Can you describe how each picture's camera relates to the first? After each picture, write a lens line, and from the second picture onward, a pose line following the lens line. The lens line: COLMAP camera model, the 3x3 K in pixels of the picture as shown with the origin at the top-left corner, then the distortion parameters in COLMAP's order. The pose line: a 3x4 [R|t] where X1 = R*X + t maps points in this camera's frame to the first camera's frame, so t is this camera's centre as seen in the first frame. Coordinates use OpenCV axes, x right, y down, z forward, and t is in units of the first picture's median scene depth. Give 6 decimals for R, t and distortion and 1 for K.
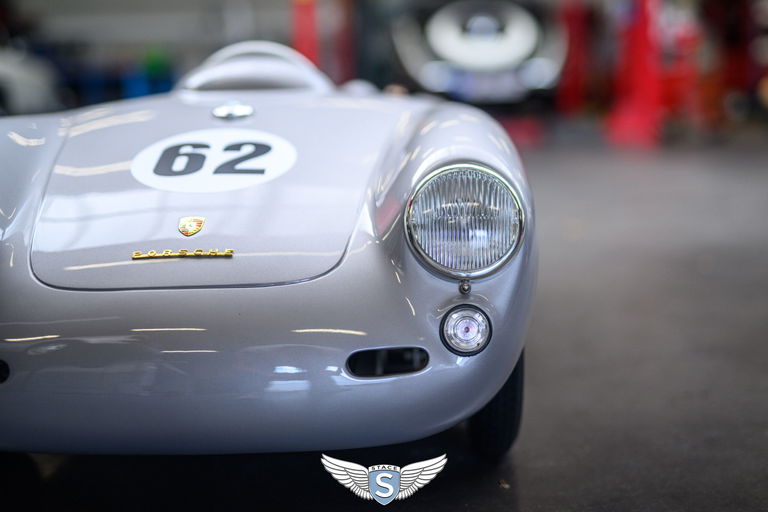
lens RADIAL K [[1071.8, 0, 384.0], [0, 1071.8, 256.0], [0, 0, 1]] dist [0.032163, -0.027044]
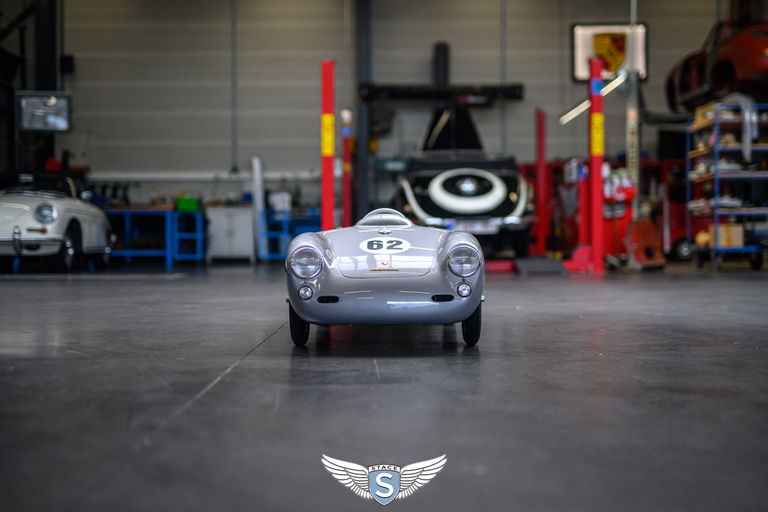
lens RADIAL K [[1119.0, 0, 384.0], [0, 1119.0, 256.0], [0, 0, 1]] dist [0.054671, 0.025837]
pose [[0.999675, 0.018163, 0.017876, -0.226896], [-0.015637, 0.991065, -0.132460, 0.394666], [-0.020122, 0.132138, 0.991027, -2.370801]]
